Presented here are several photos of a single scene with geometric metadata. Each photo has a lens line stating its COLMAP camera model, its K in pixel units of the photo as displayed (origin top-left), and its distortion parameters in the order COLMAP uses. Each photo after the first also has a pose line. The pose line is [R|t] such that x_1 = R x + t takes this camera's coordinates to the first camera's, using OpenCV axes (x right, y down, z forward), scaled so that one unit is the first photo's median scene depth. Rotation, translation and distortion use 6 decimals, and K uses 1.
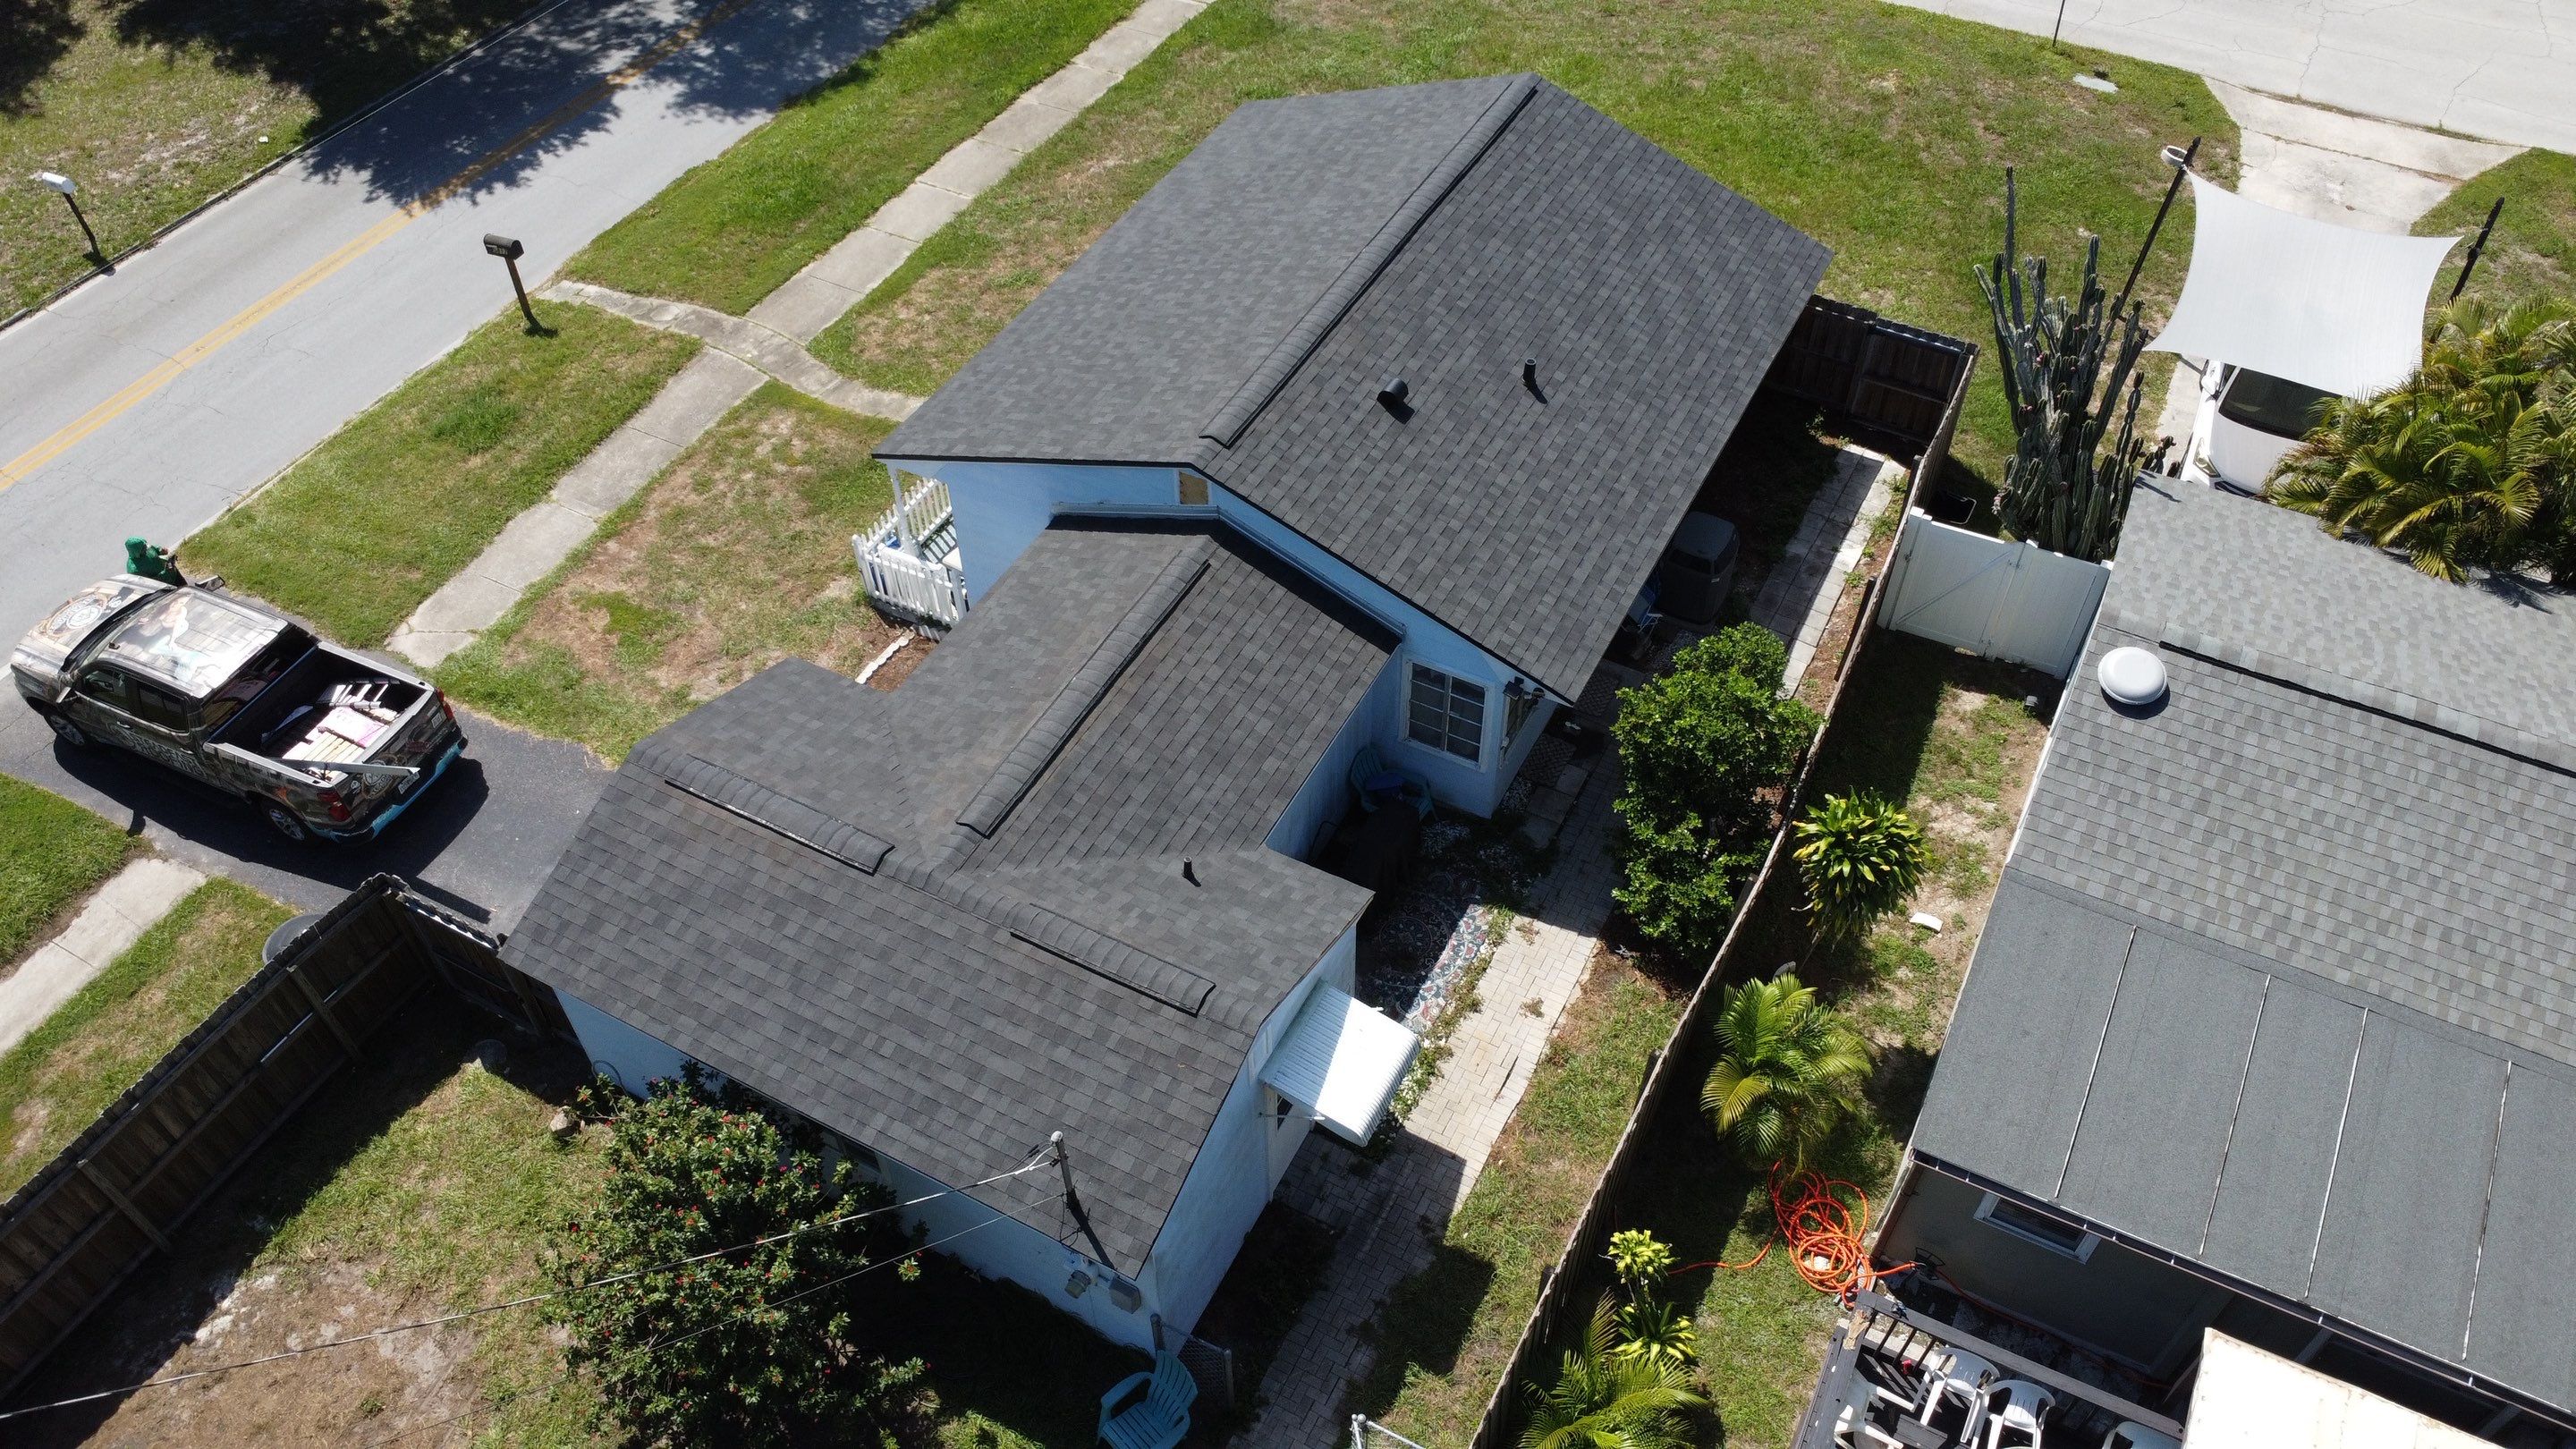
lens RADIAL K [[1869.1, 0, 1281.6], [0, 1869.1, 723.0], [0, 0, 1]] dist [-0.028689, -0.011966]
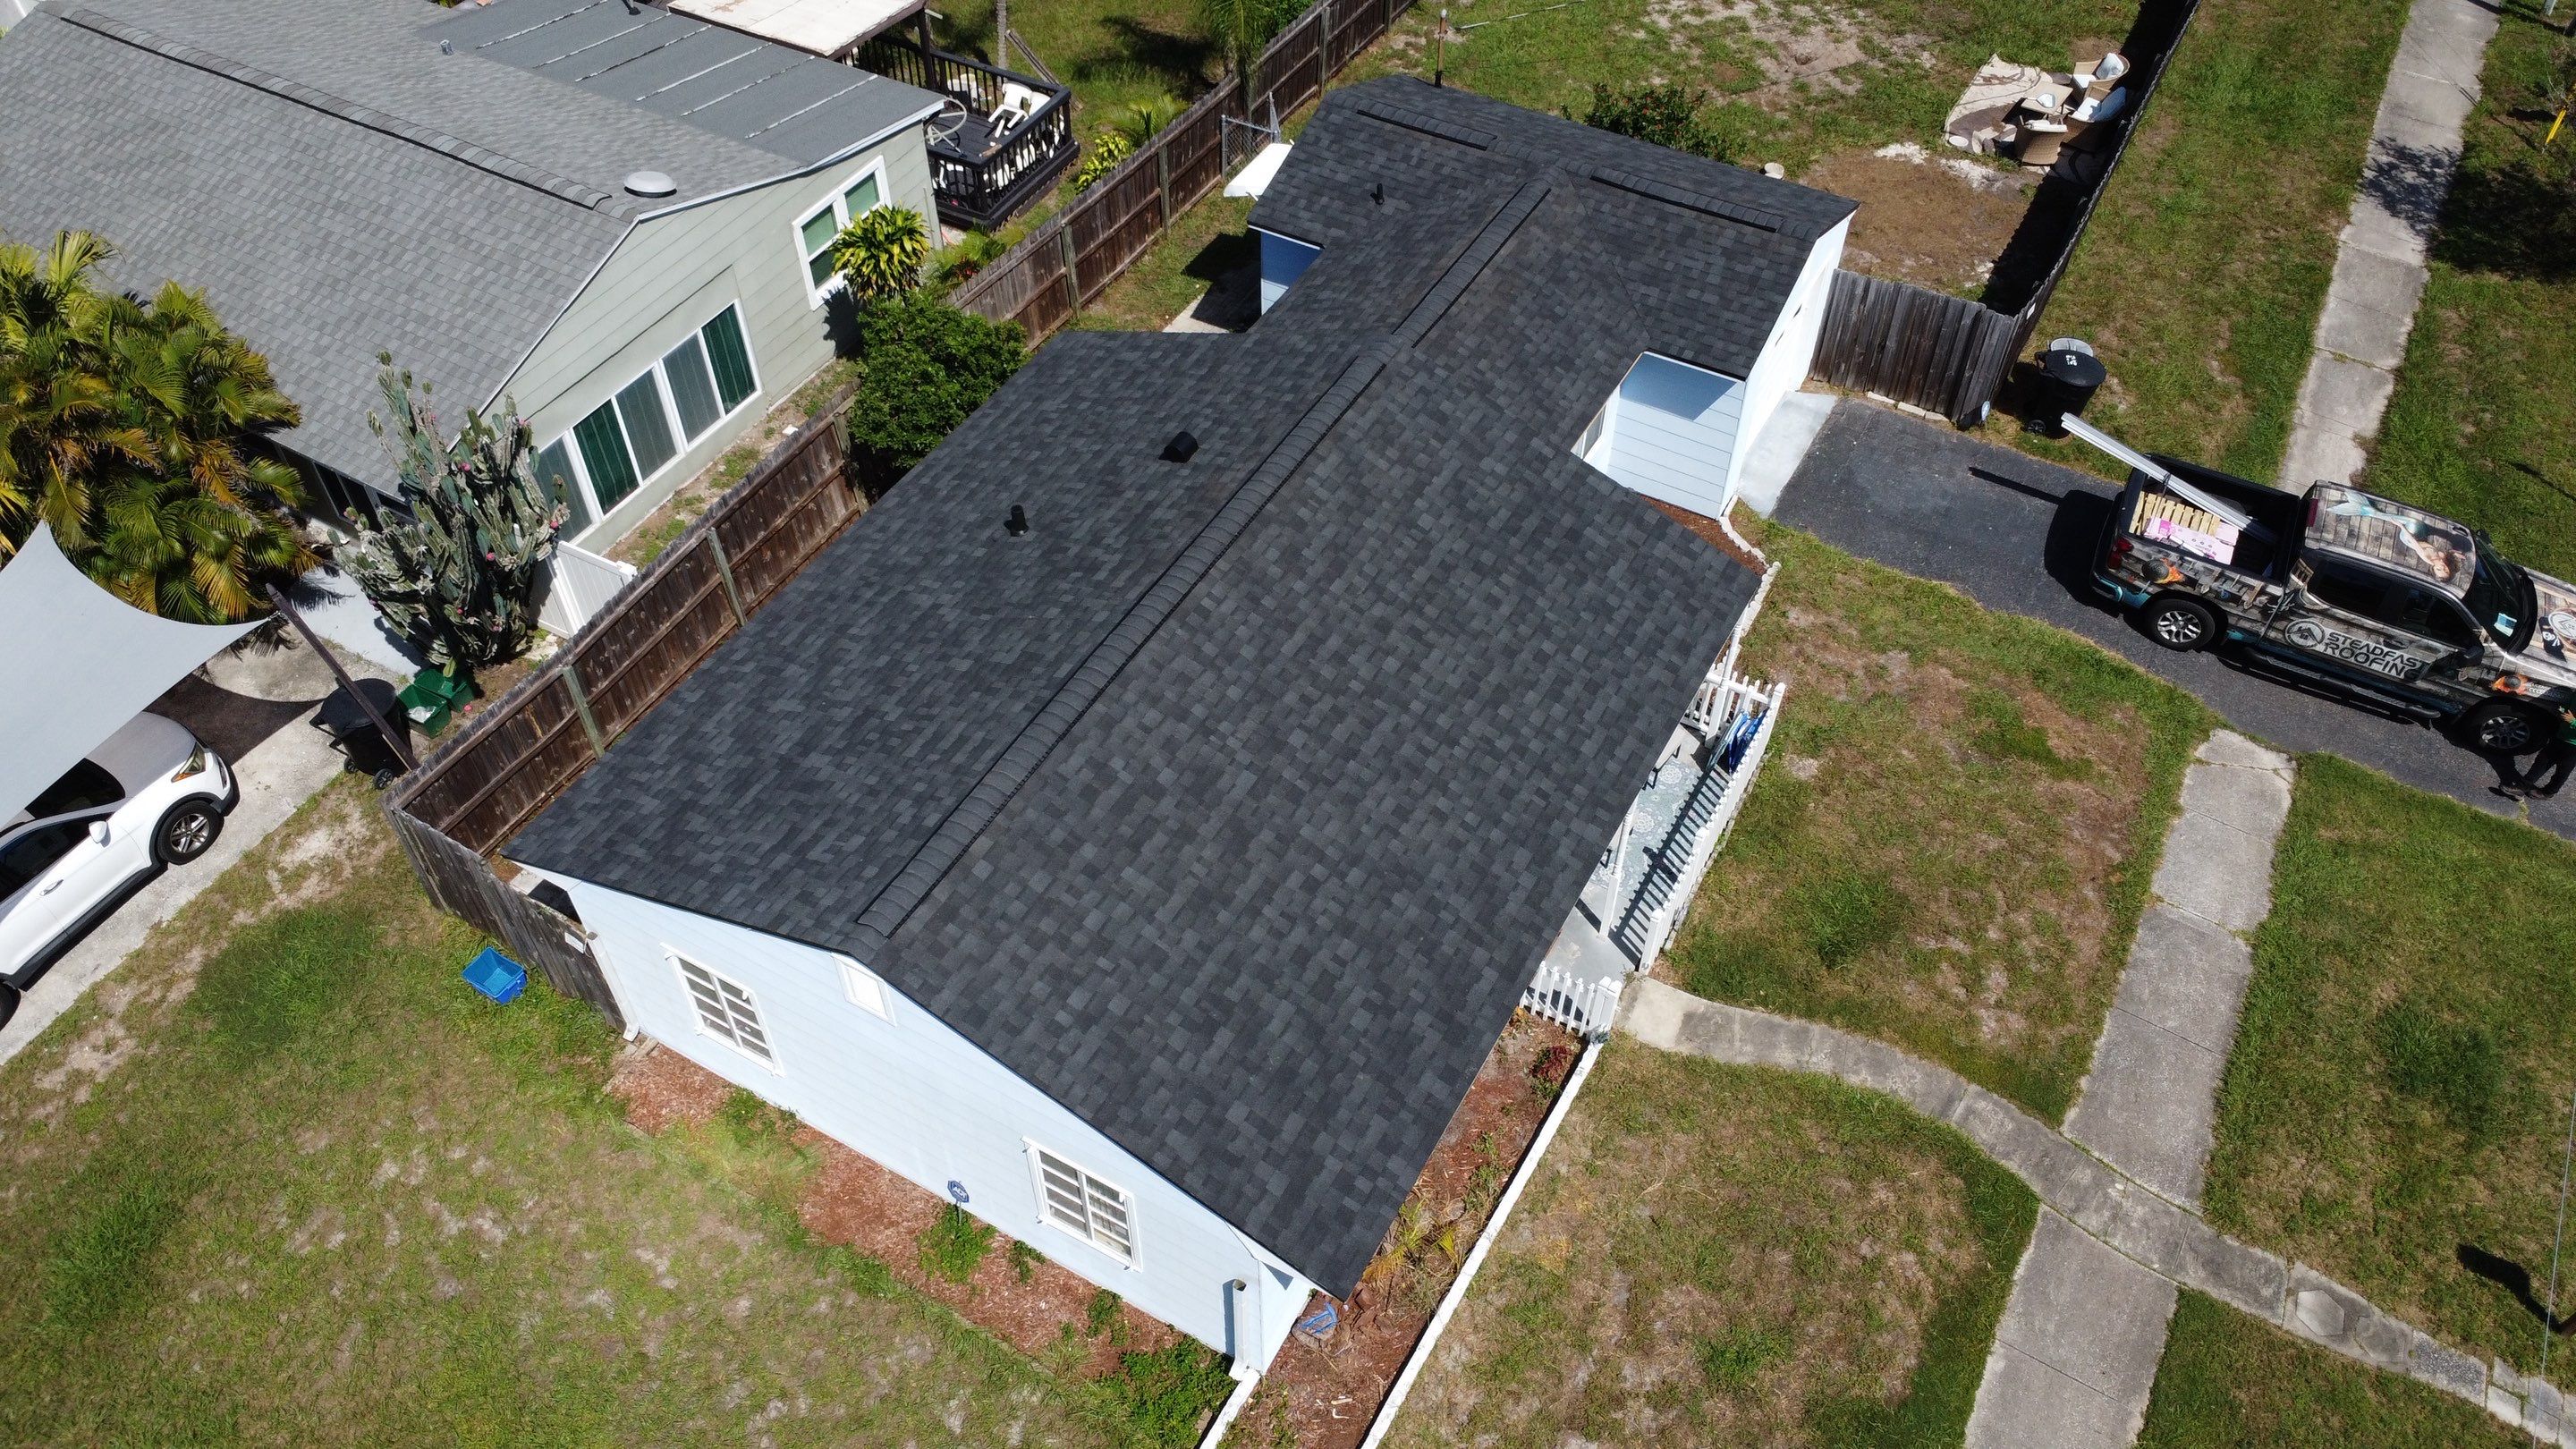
lens RADIAL K [[1869.1, 0, 1281.2], [0, 1869.1, 720.7], [0, 0, 1]] dist [-0.028689, -0.011966]
pose [[-0.999382, -0.012402, 0.032881, -0.021148], [0.033754, -0.078417, 0.996349, -1.043024], [-0.009778, 0.996843, 0.078787, 0.996200]]
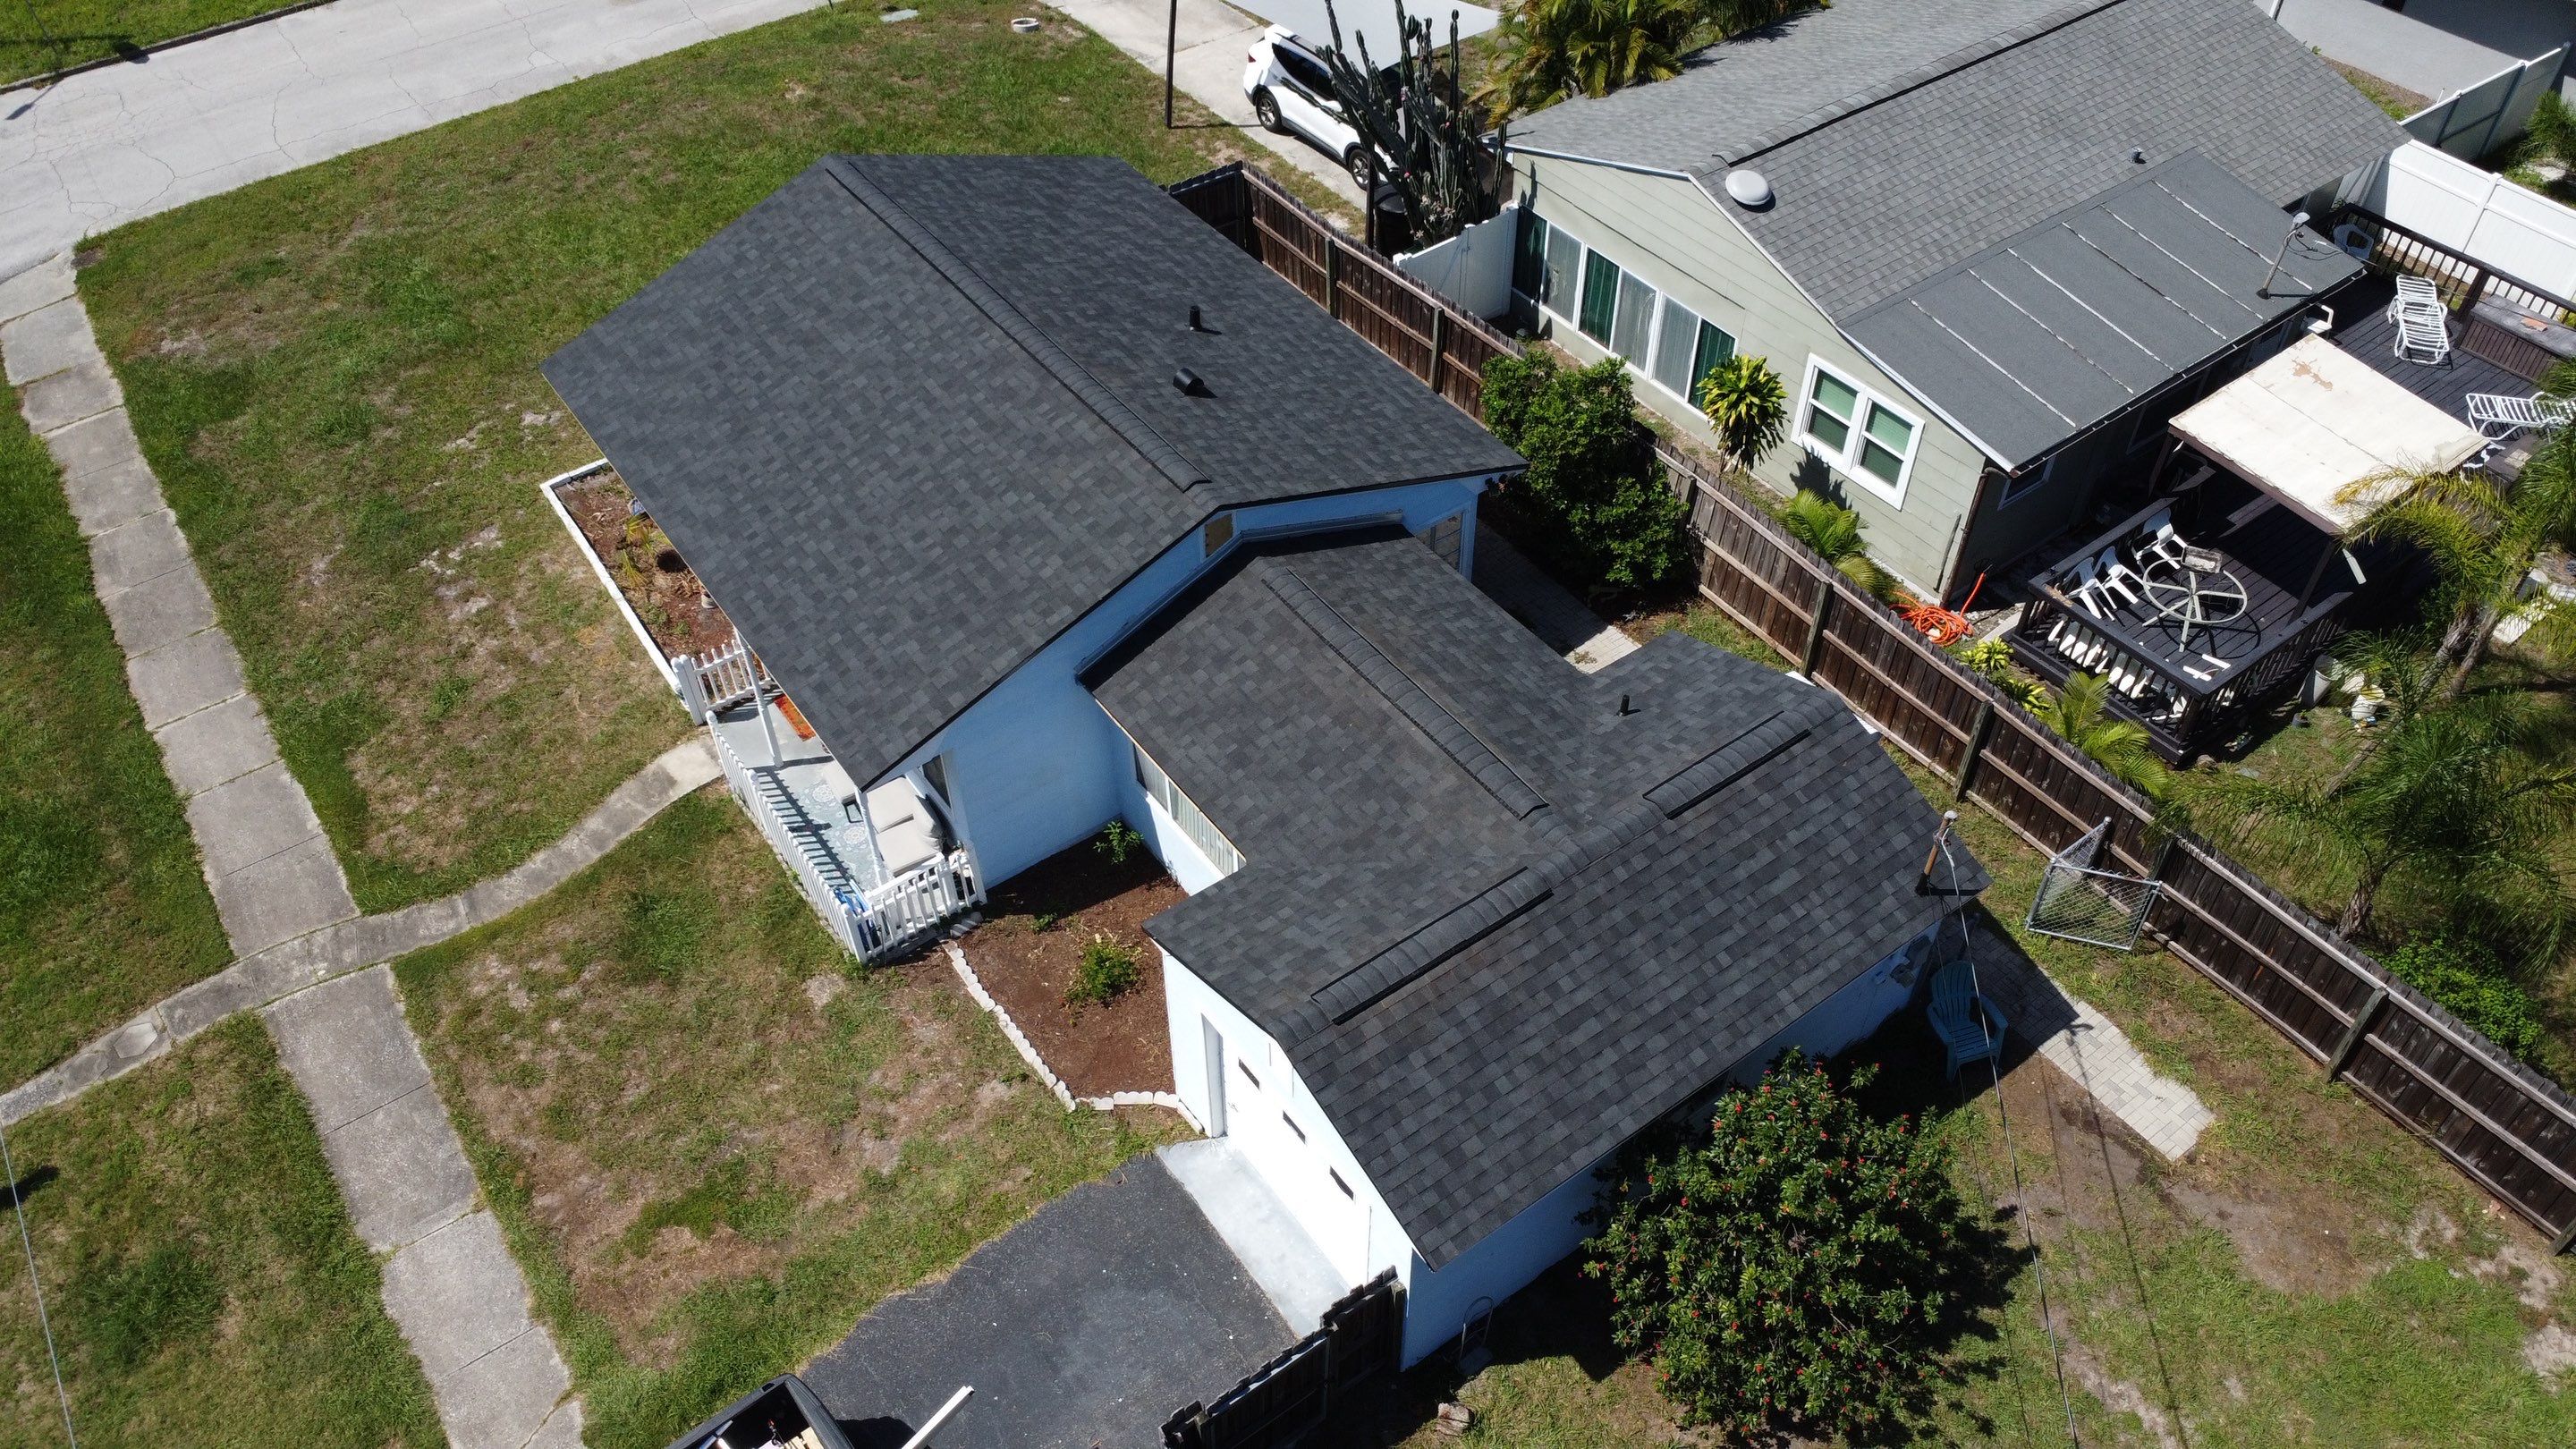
lens RADIAL K [[1869.1, 0, 1281.5], [0, 1869.1, 723.8], [0, 0, 1]] dist [-0.028689, -0.011966]
pose [[0.444054, -0.634460, 0.632674, -0.653361], [0.660311, 0.709014, 0.247564, -0.248552], [-0.605645, 0.307830, 0.733782, 0.247611]]
